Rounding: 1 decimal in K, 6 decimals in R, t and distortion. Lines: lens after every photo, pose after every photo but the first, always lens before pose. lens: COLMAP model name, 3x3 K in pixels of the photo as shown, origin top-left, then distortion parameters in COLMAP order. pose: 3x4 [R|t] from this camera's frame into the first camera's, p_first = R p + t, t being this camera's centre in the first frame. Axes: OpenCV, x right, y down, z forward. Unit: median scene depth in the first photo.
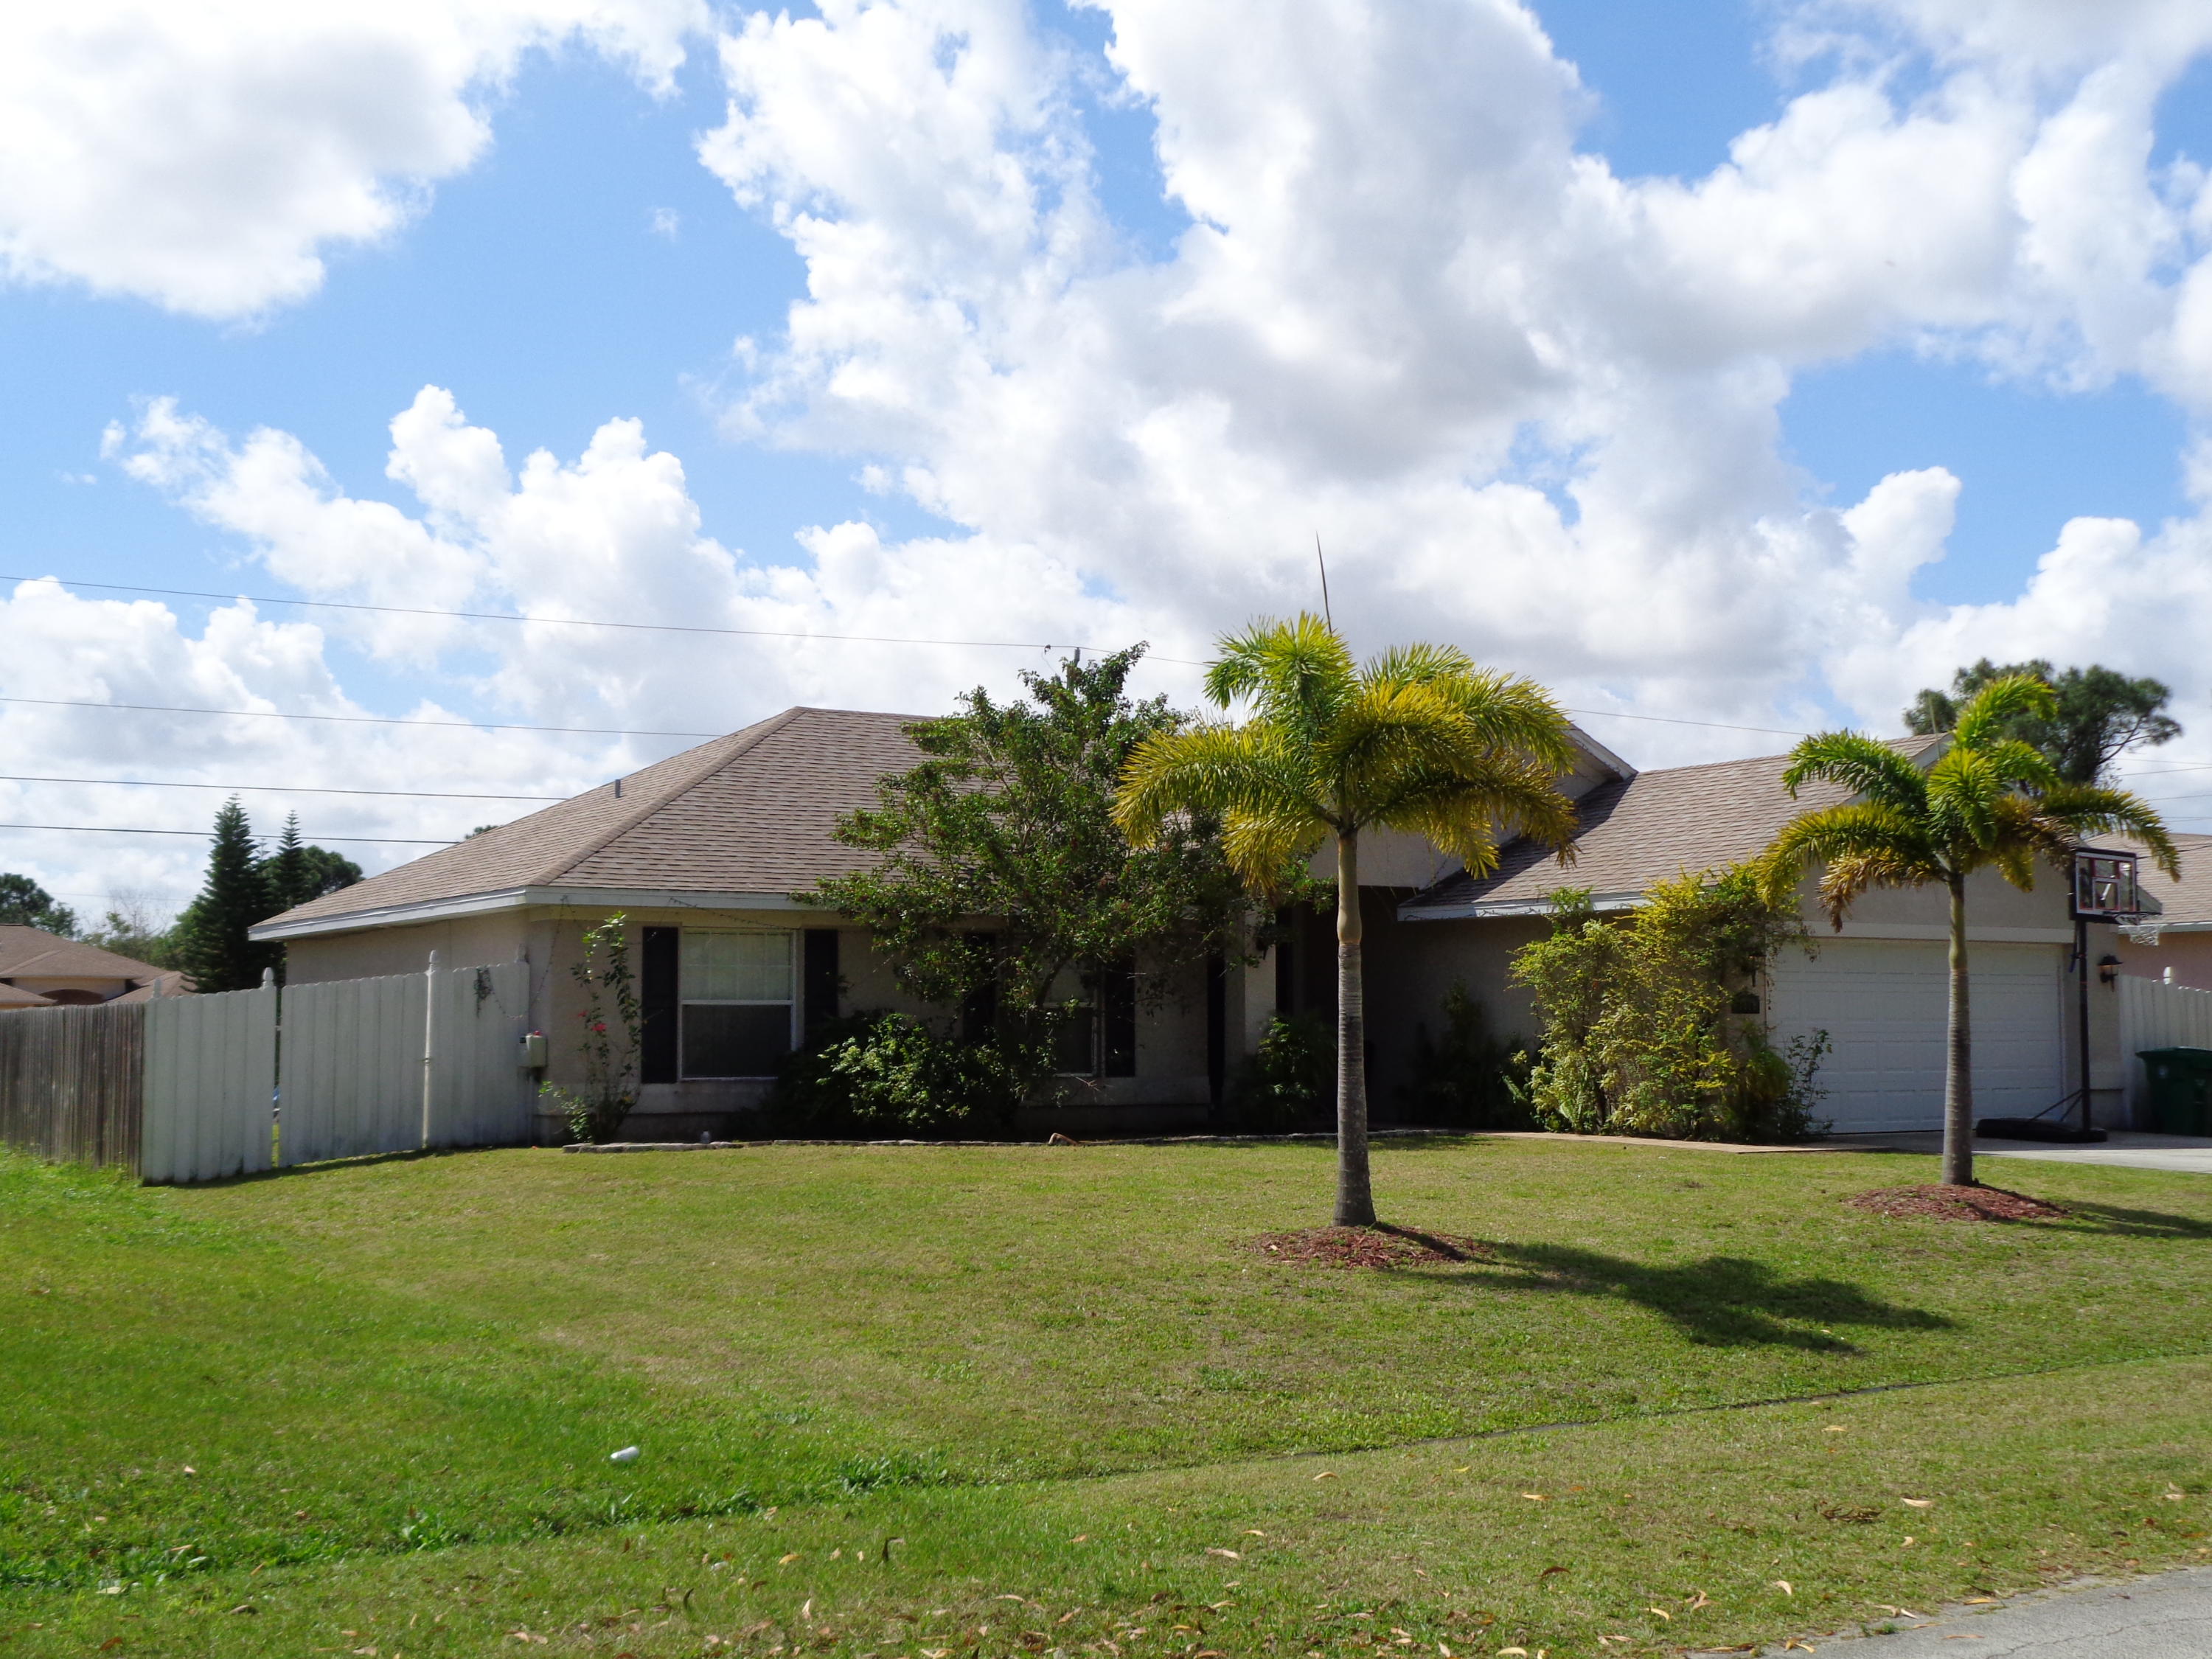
lens RADIAL K [[2736.3, 0, 1104.8], [0, 2736.3, 845.3], [0, 0, 1]] dist [0.042217, 0.000000]
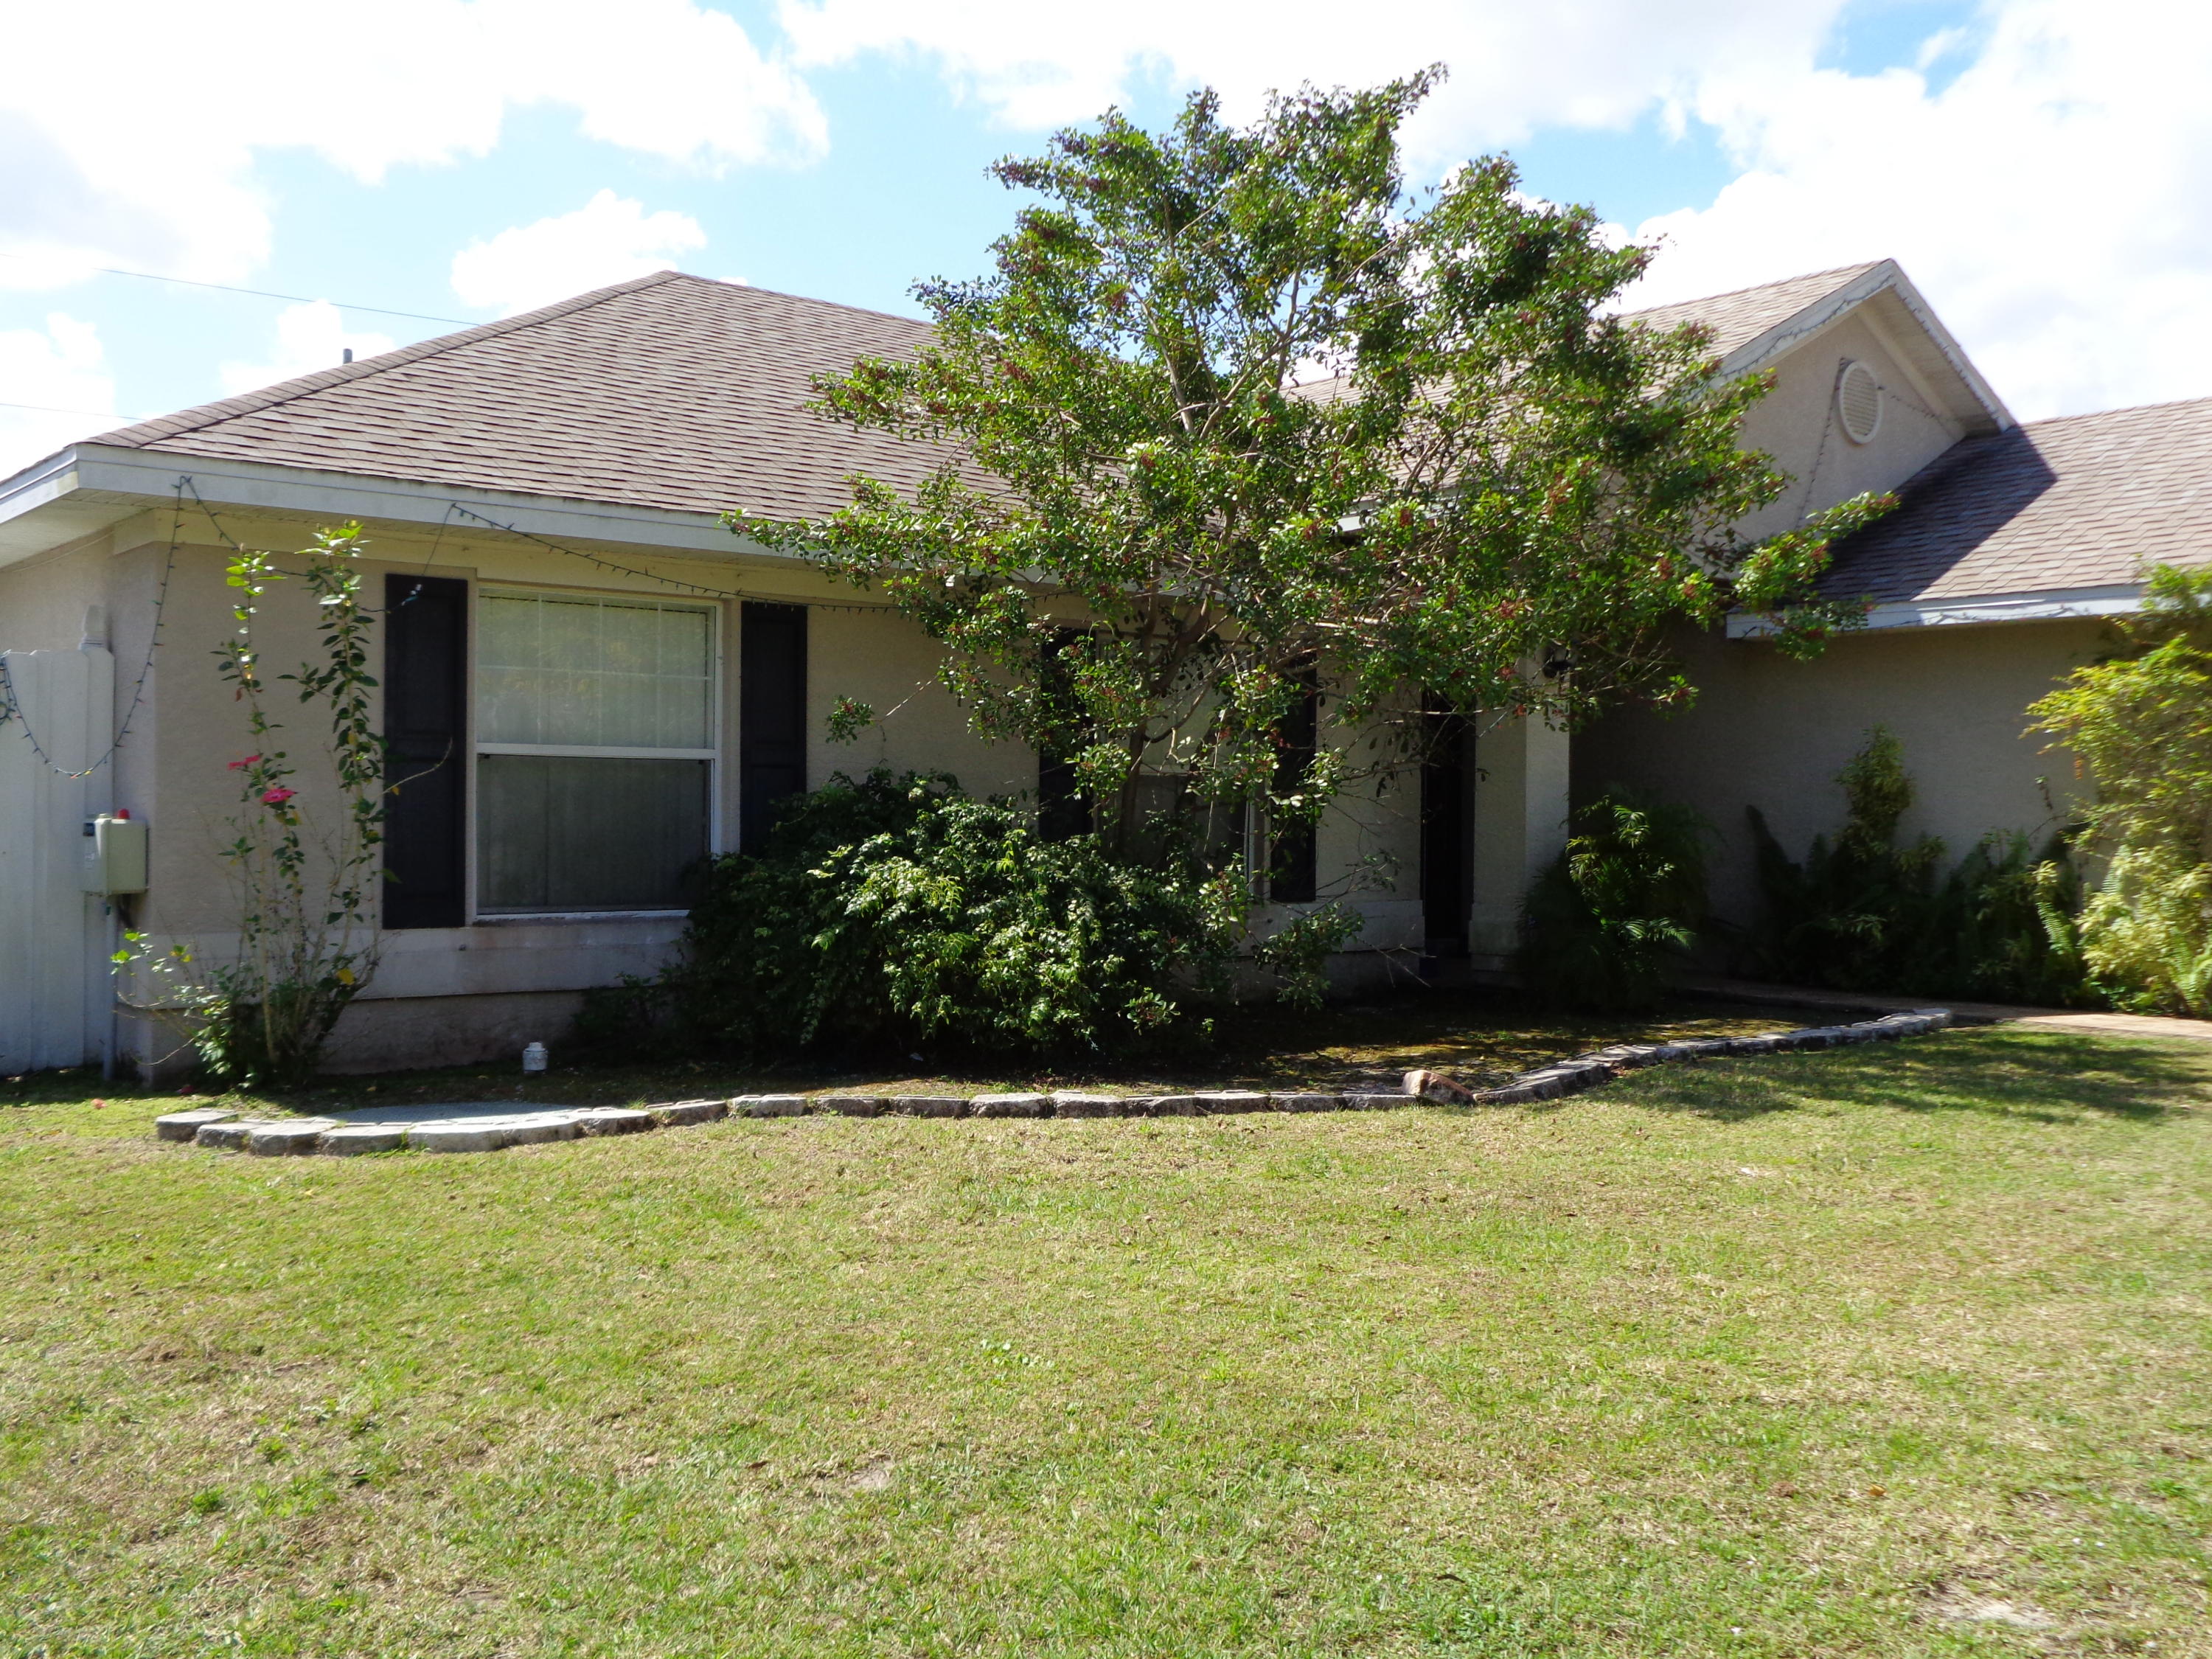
lens RADIAL K [[2111.5, 0, 1116.0], [0, 2111.5, 823.9], [0, 0, 1]] dist [-0.040642, 0.000000]
pose [[0.988002, 0.009486, 0.154152, -0.104996], [-0.020270, 0.997443, 0.068538, 0.044490], [-0.153108, -0.070840, 0.985667, 0.650347]]
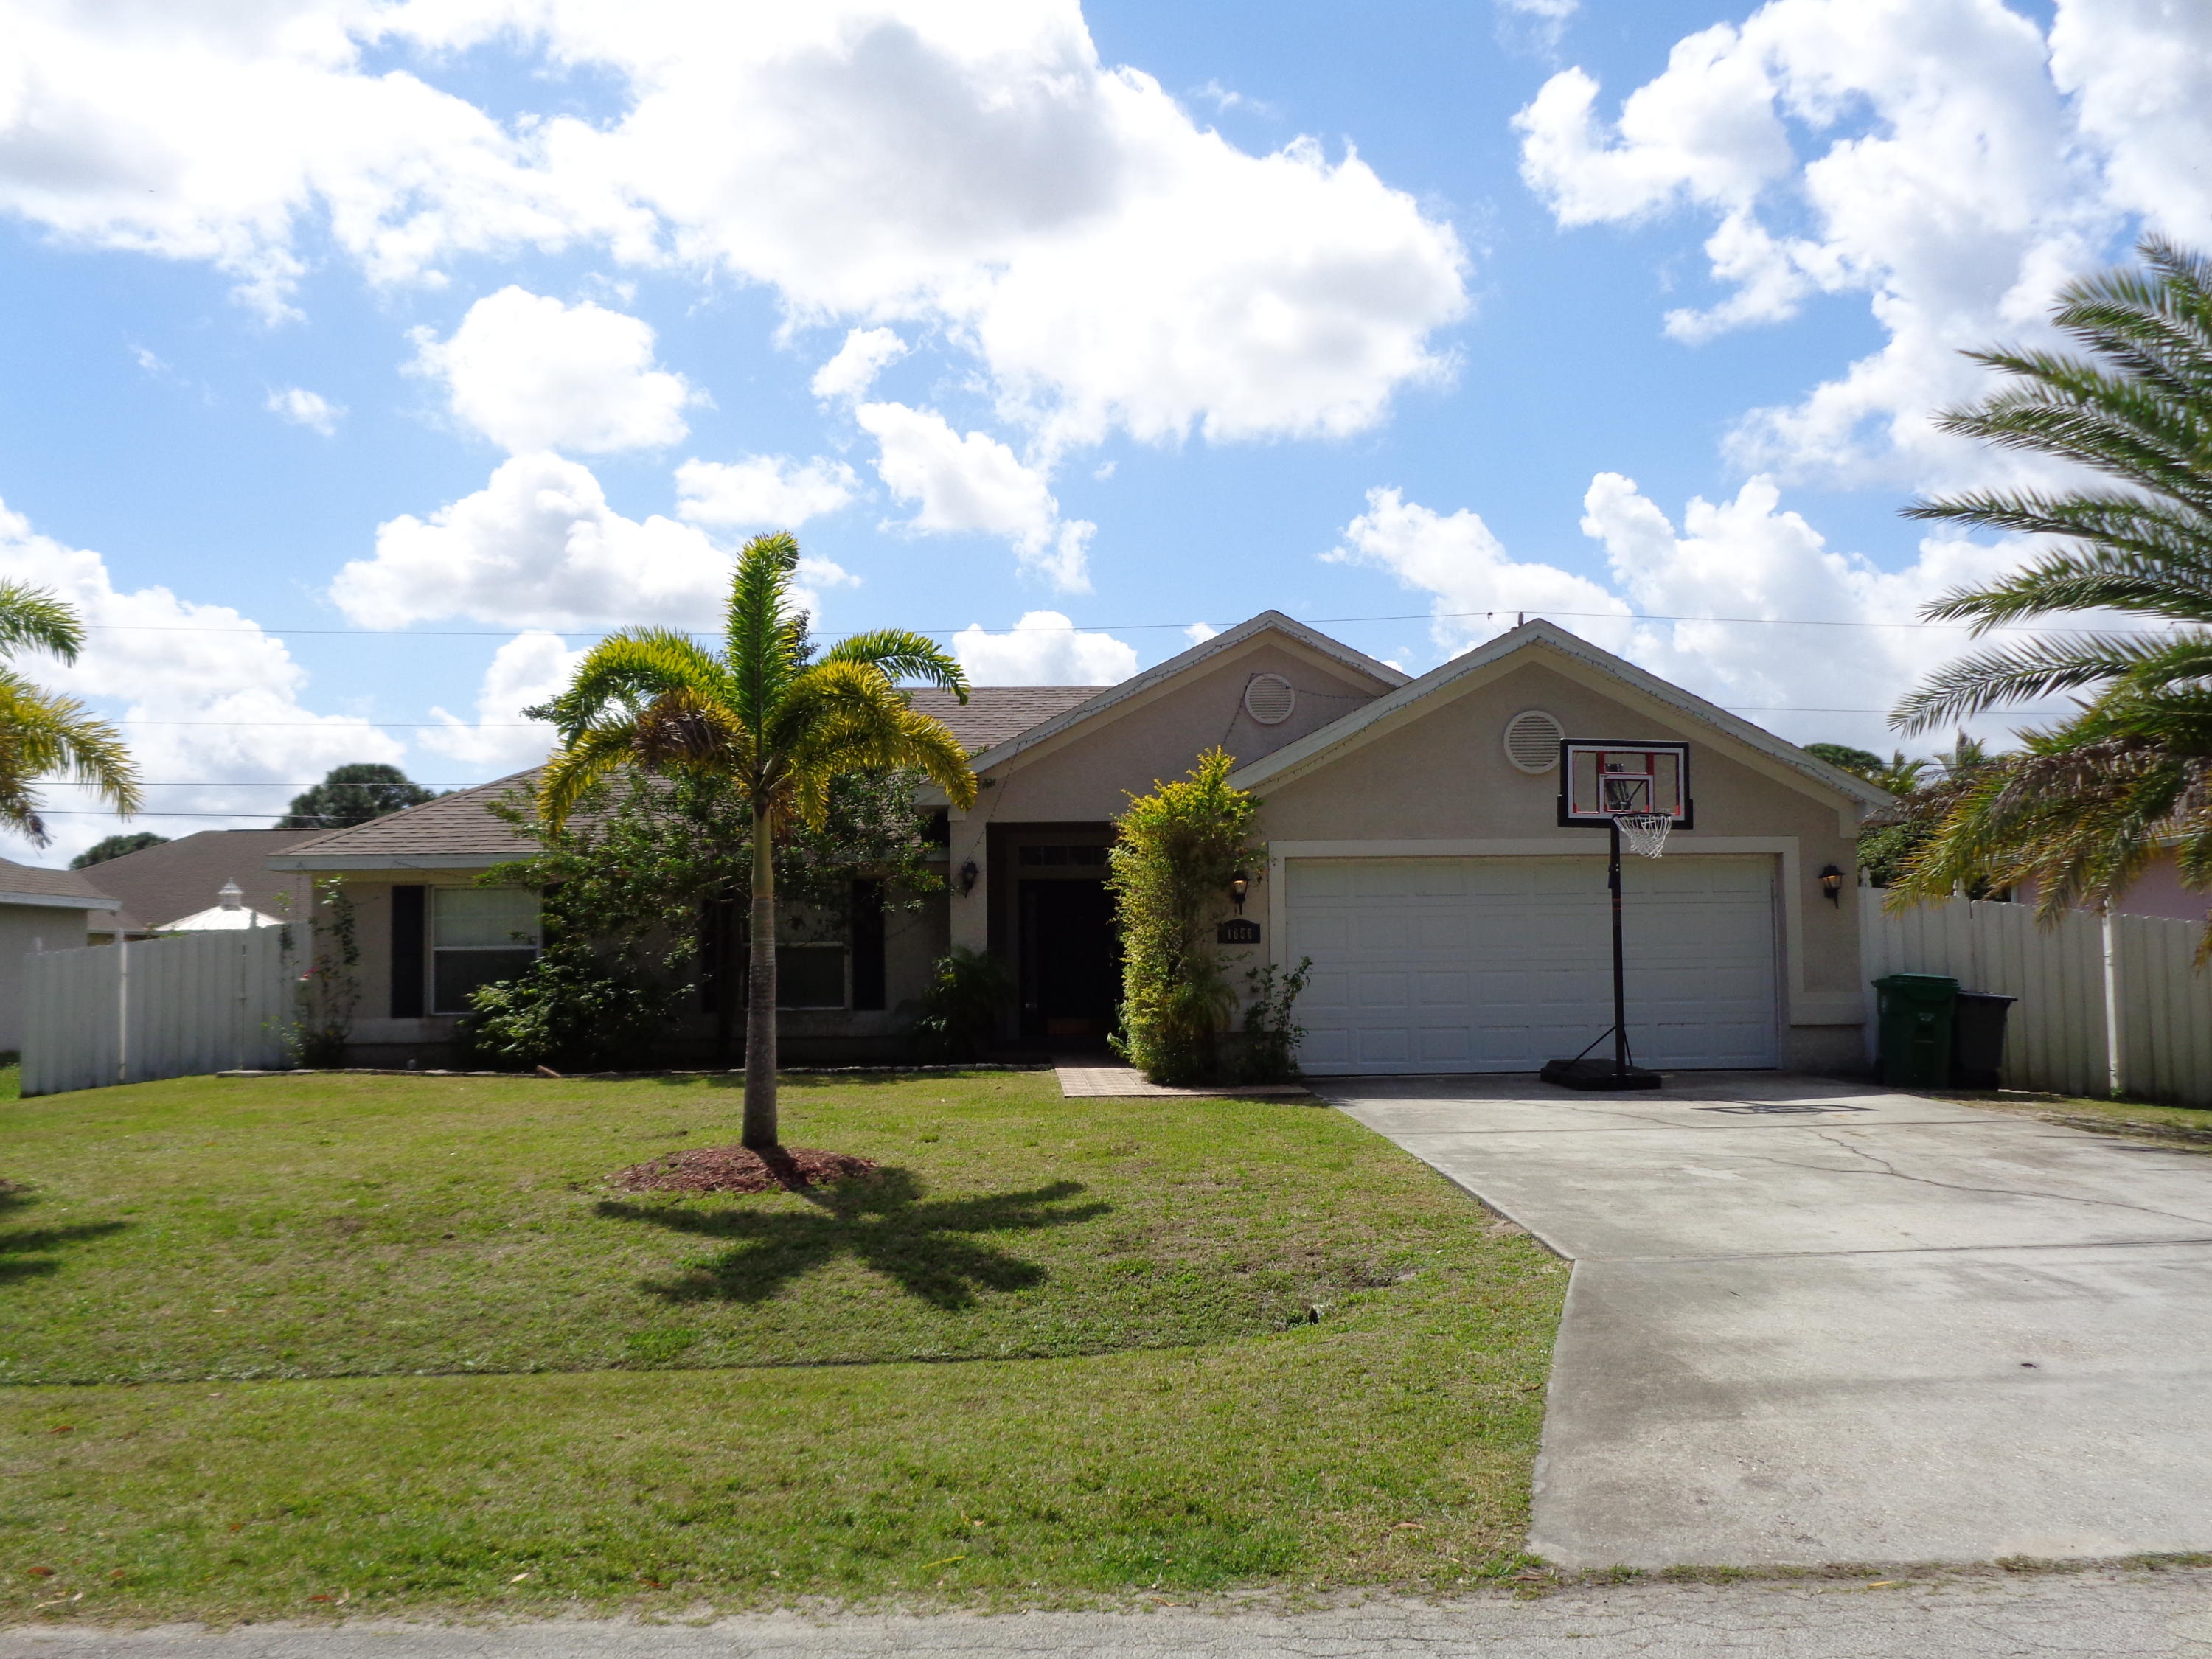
lens RADIAL K [[2111.5, 0, 1090.0], [0, 2111.5, 808.7], [0, 0, 1]] dist [-0.040642, 0.000000]
pose [[0.881923, -0.047262, -0.469018, 0.518900], [0.046581, 0.998829, -0.013062, 0.023189], [0.469086, -0.010328, 0.883092, 0.348513]]
